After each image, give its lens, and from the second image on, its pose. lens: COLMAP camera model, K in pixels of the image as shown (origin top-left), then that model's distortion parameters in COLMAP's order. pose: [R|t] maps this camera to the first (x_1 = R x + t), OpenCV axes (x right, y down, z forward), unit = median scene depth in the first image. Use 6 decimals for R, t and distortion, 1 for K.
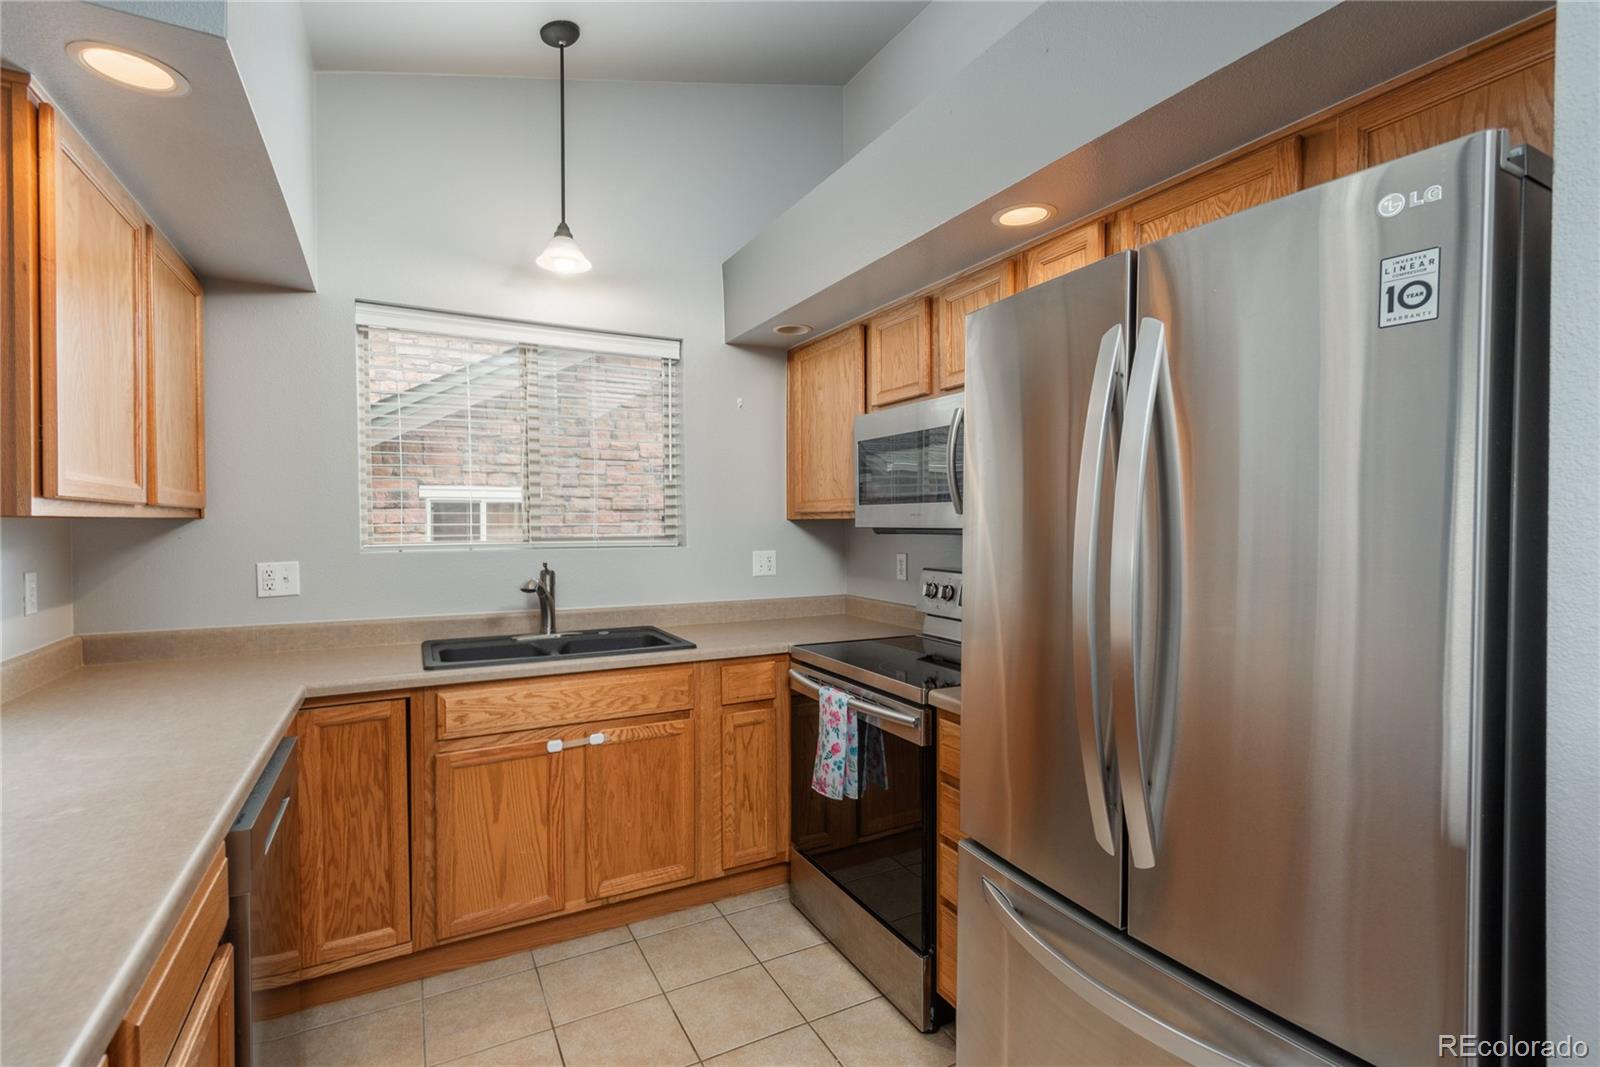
lens RADIAL K [[747.8, 0, 807.1], [0, 747.8, 542.2], [0, 0, 1]] dist [0.005297, 0.000365]
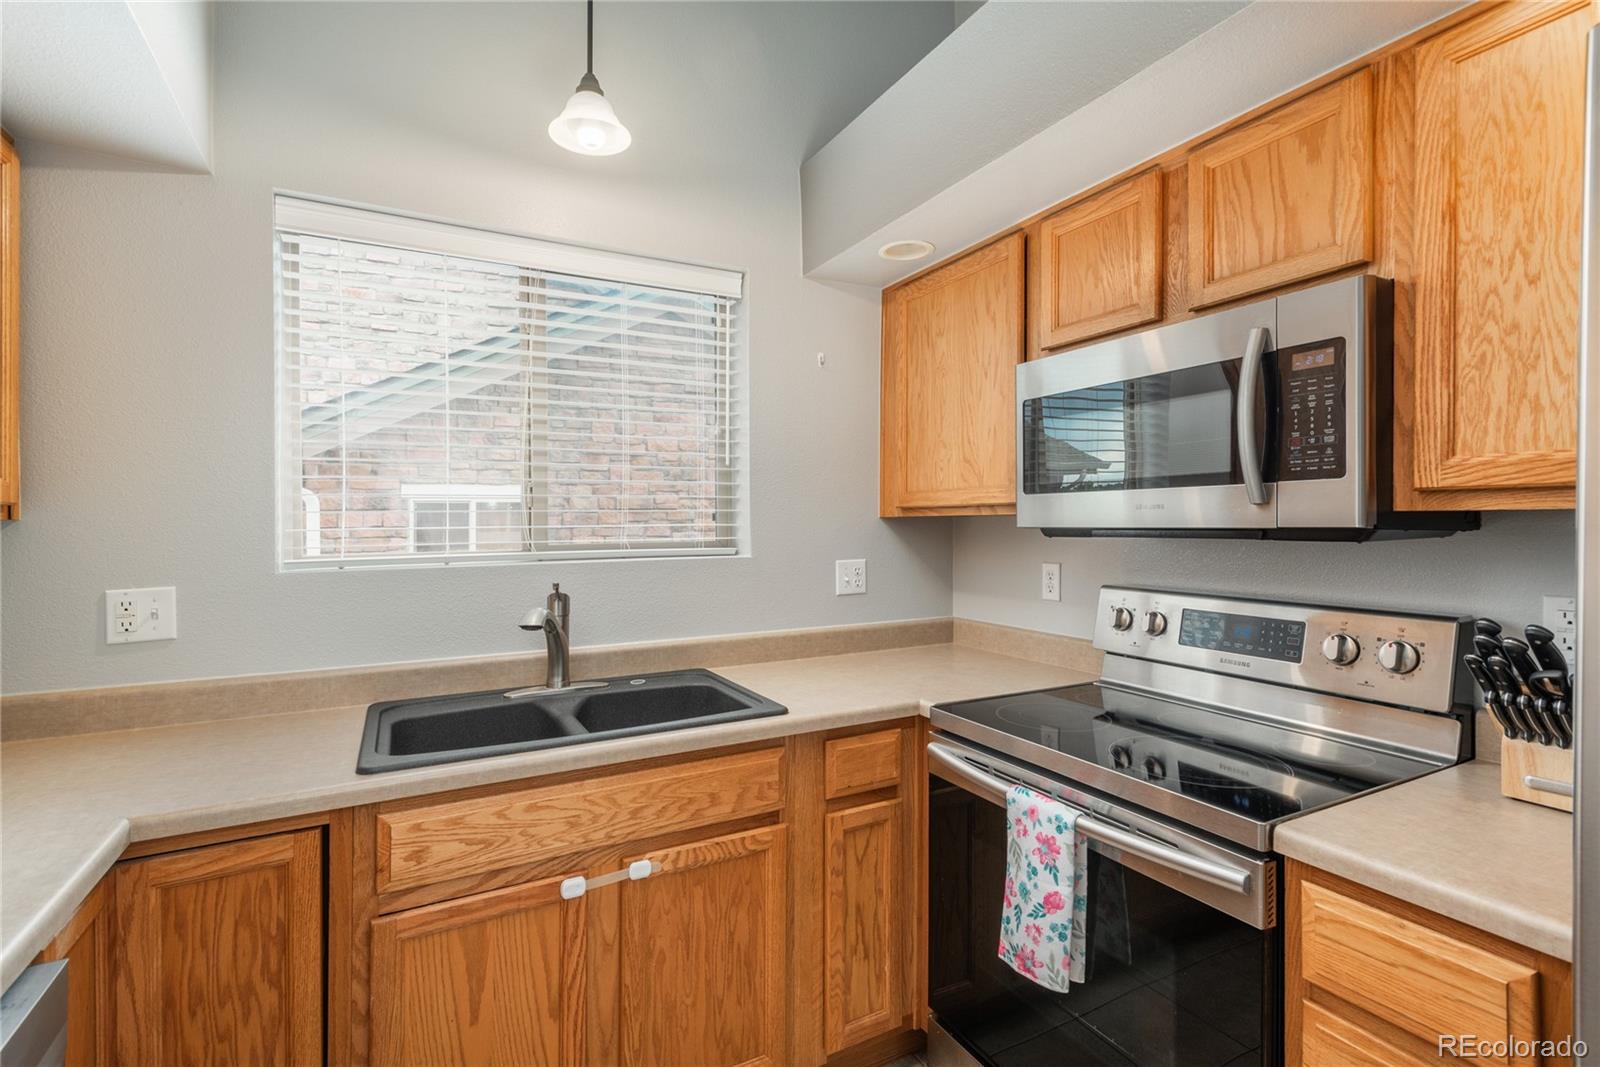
lens RADIAL K [[746.3, 0, 811.6], [0, 746.3, 510.2], [0, 0, 1]] dist [0.020258, -0.008146]
pose [[0.999861, -0.007502, 0.014912, -0.144682], [0.008136, 0.999046, -0.042908, -0.008960], [-0.014575, 0.043023, 0.998968, 0.358688]]
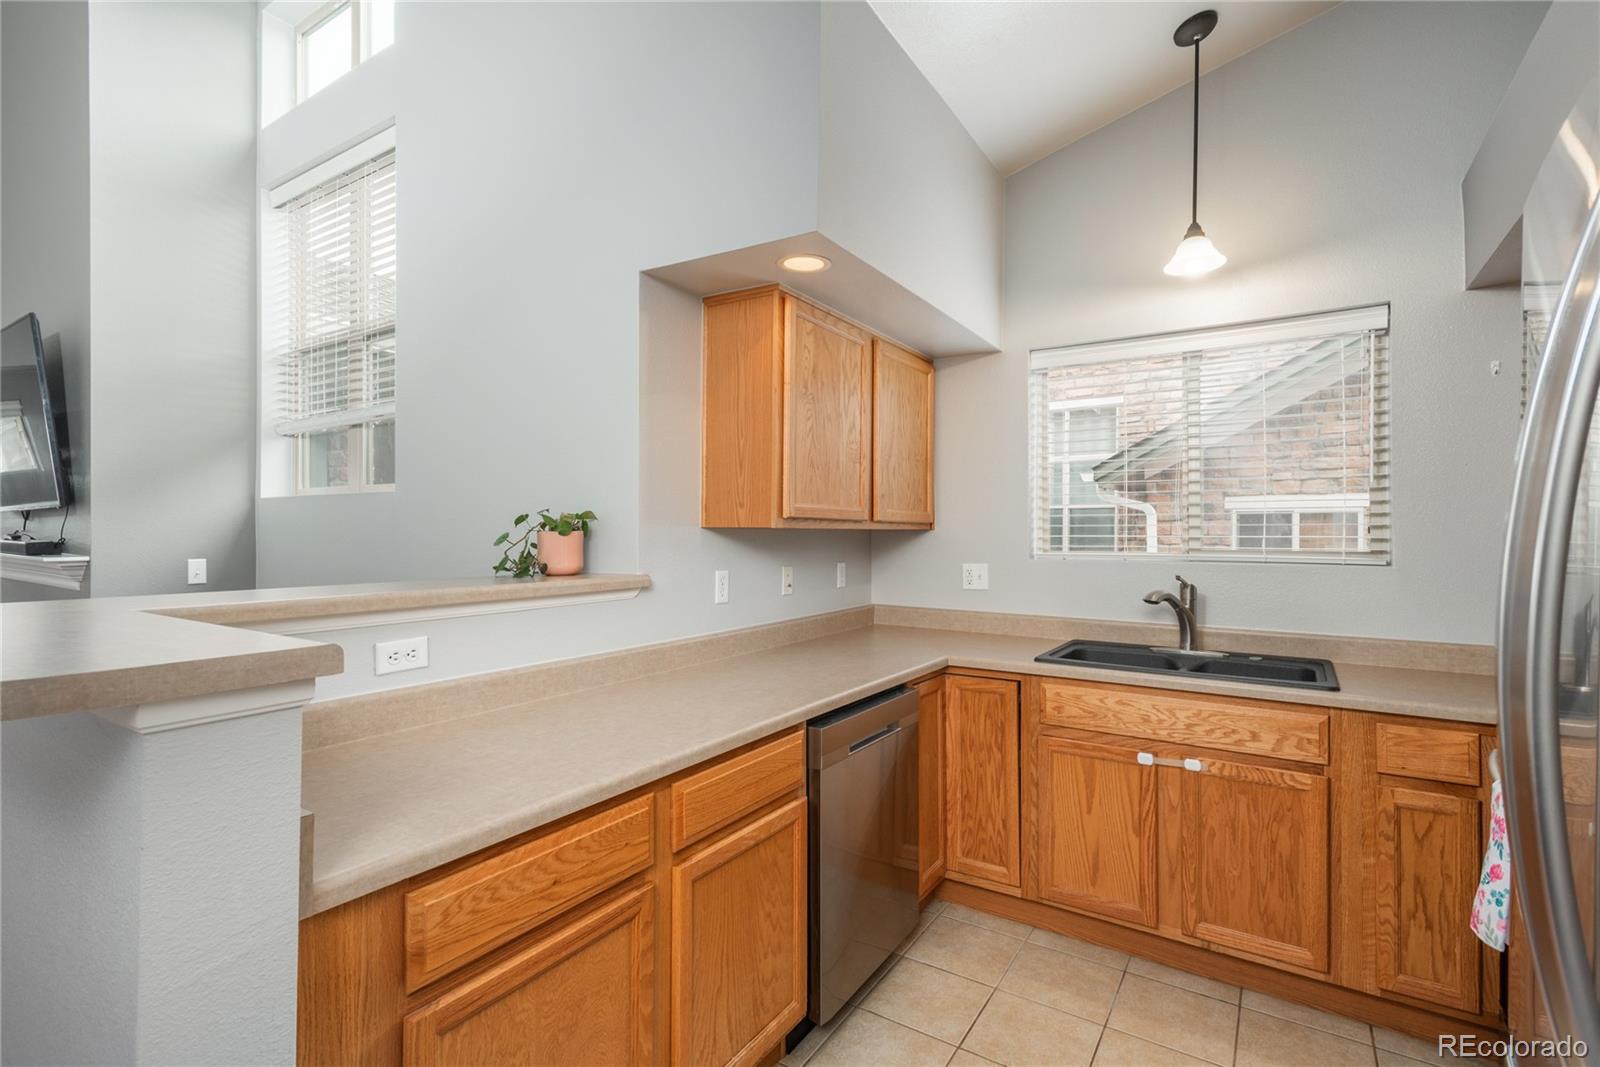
lens RADIAL K [[735.6, 0, 772.1], [0, 735.6, 542.9], [0, 0, 1]] dist [-0.002349, -0.000727]
pose [[0.455792, 0.015548, -0.889951, 0.293275], [-0.028767, 0.999582, 0.002731, -0.002748], [0.889621, 0.024356, 0.456049, 0.103883]]
